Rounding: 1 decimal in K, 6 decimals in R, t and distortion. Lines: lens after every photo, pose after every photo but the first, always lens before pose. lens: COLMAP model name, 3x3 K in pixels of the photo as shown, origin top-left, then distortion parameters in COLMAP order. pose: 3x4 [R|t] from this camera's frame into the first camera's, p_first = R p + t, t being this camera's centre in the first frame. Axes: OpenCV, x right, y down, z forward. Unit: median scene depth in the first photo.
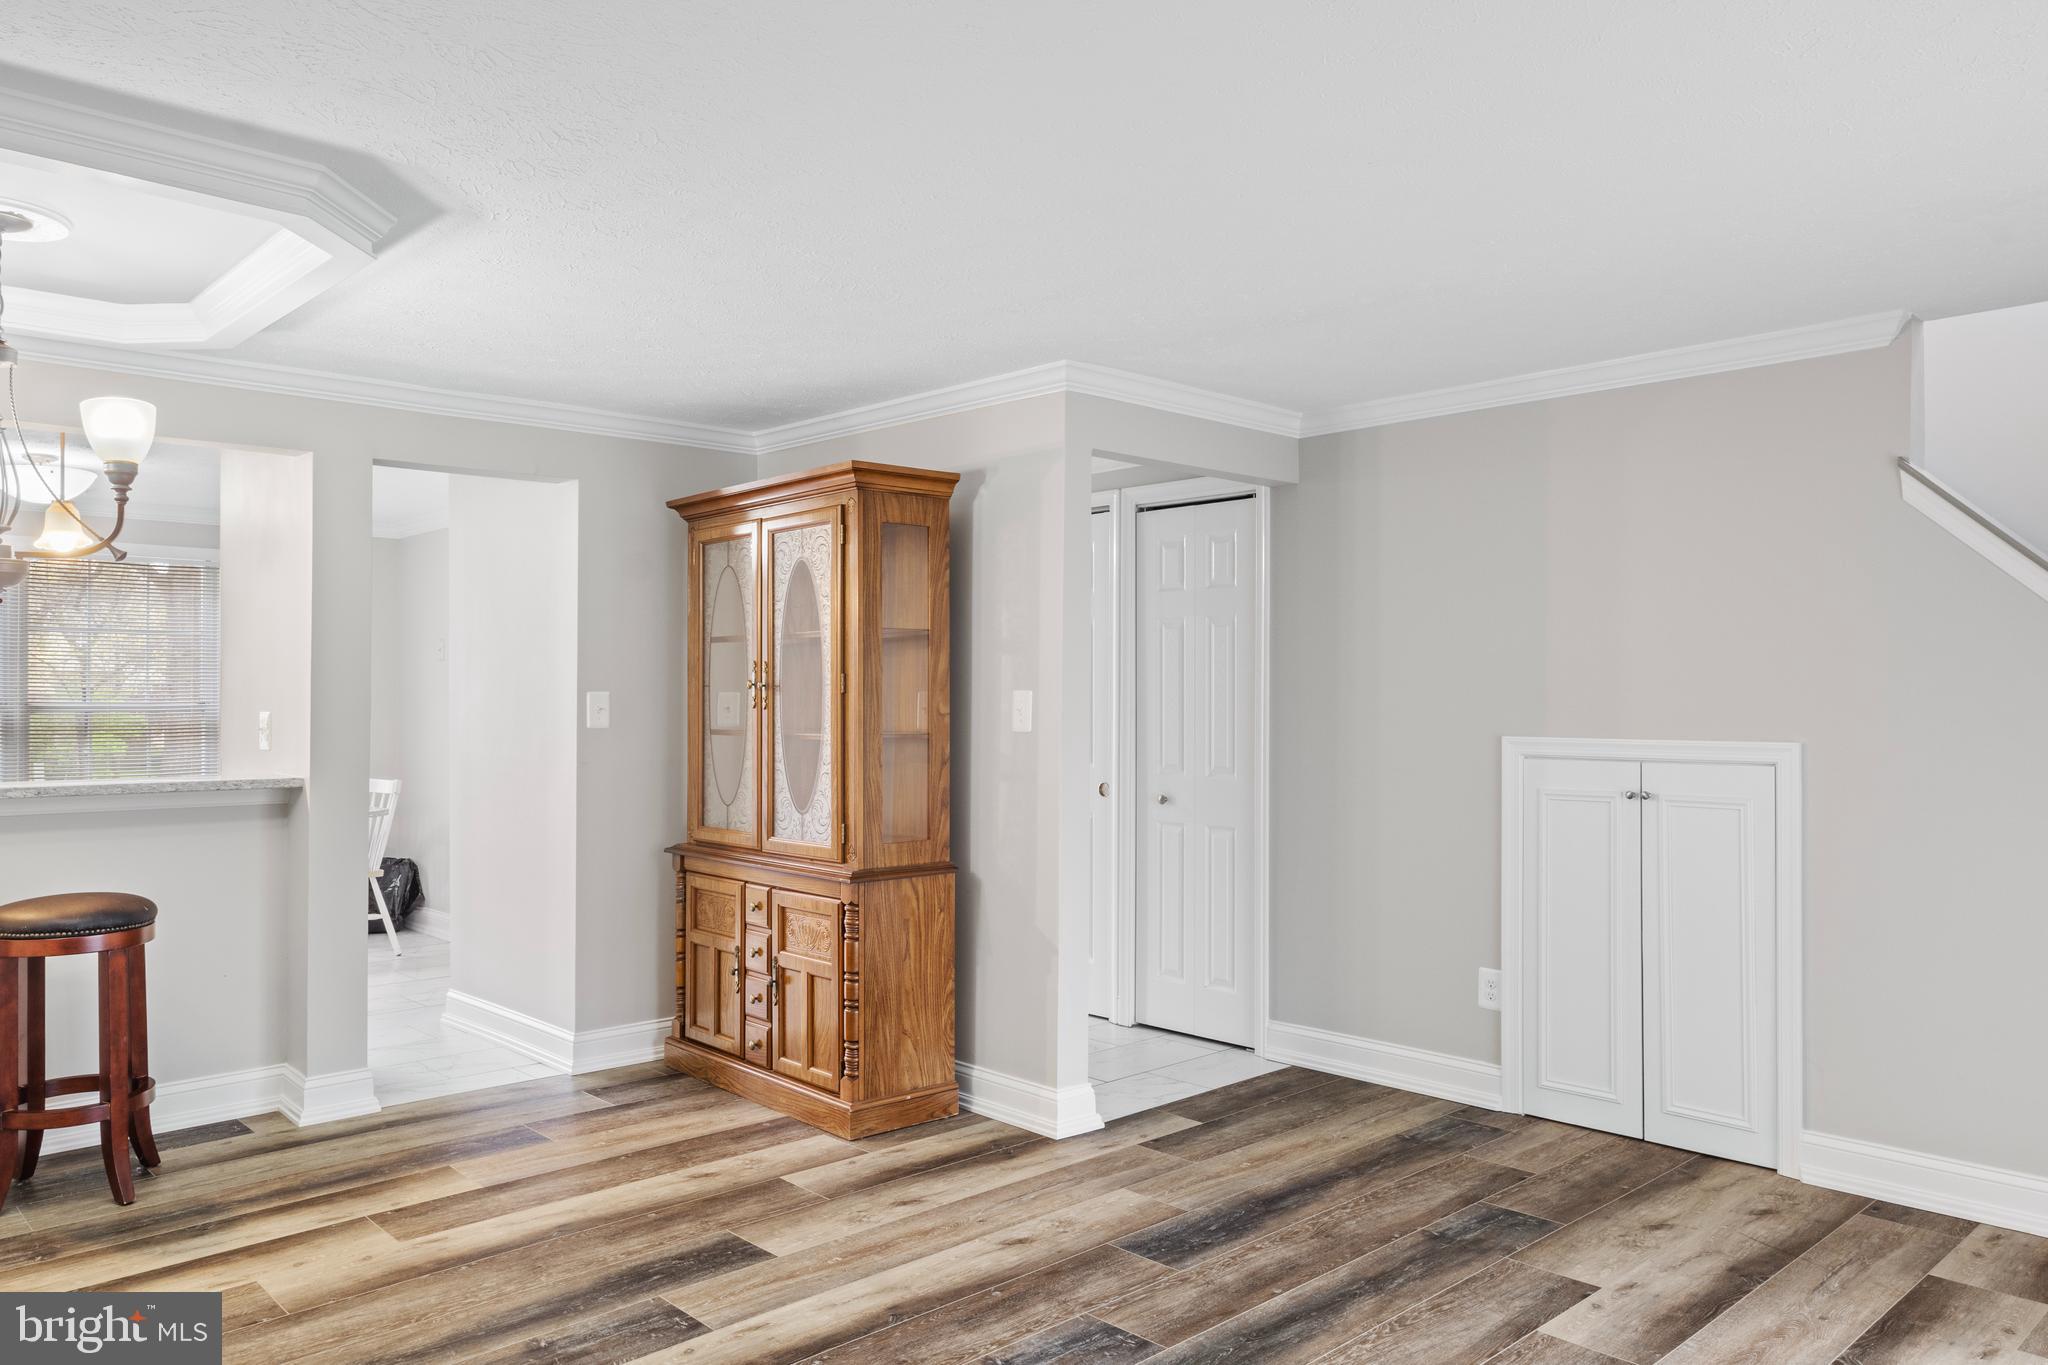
lens RADIAL K [[1422.5, 0, 1011.0], [0, 1422.5, 684.2], [0, 0, 1]] dist [0.004725, 0.001750]
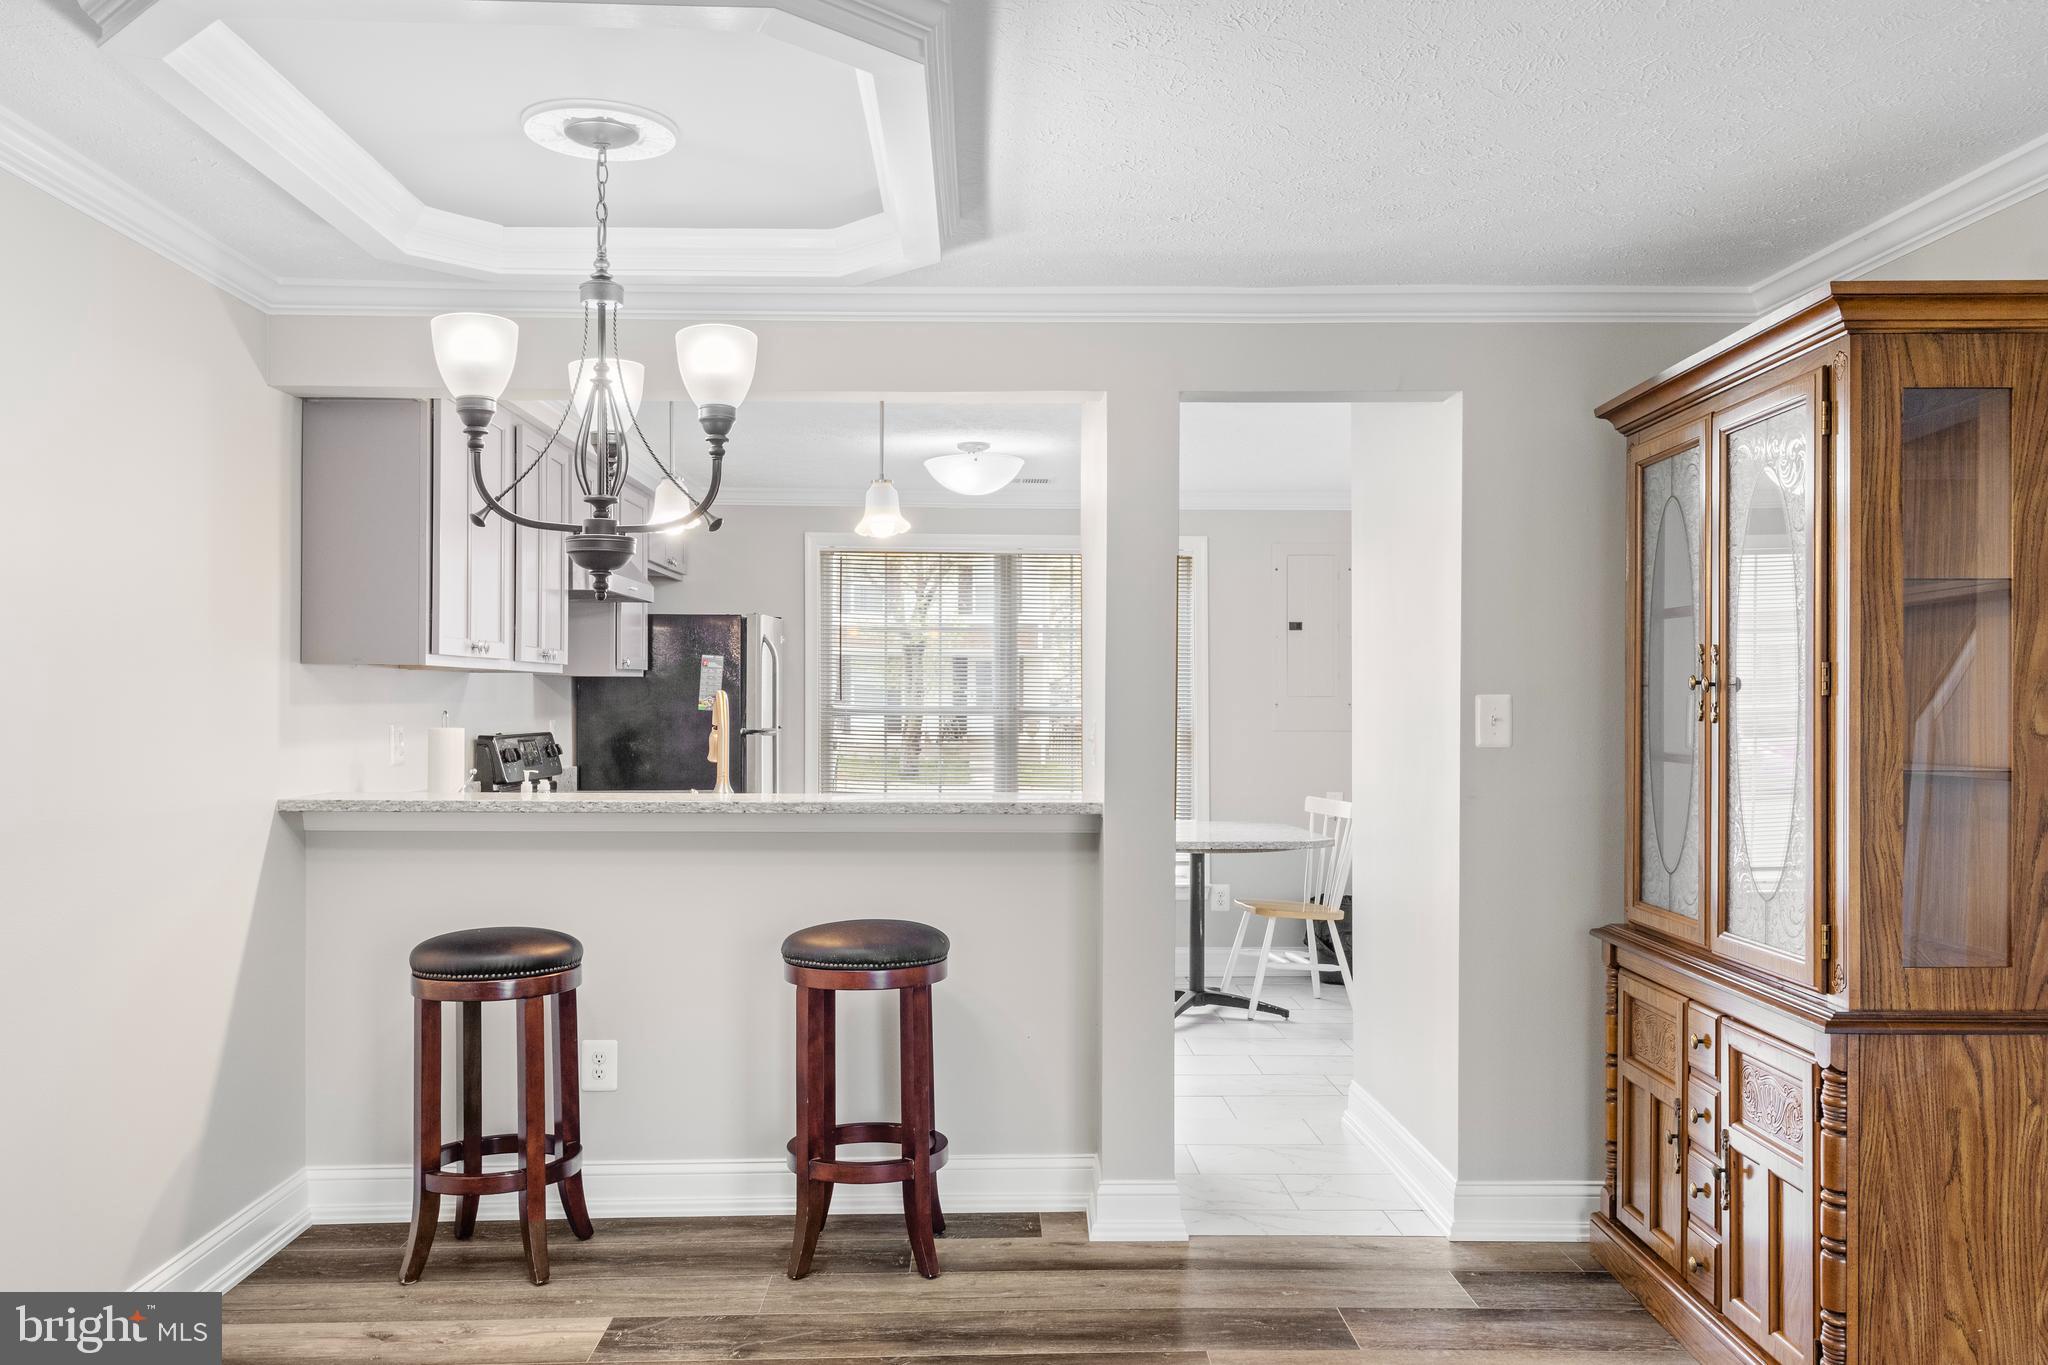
lens RADIAL K [[1616.5, 0, 1021.1], [0, 1616.5, 701.1], [0, 0, 1]] dist [-0.001599, -0.002565]
pose [[0.744945, 0.001460, -0.667124, 0.071884], [0.003987, 0.999970, 0.006641, 0.002650], [0.667113, -0.007607, 0.744917, 0.293693]]
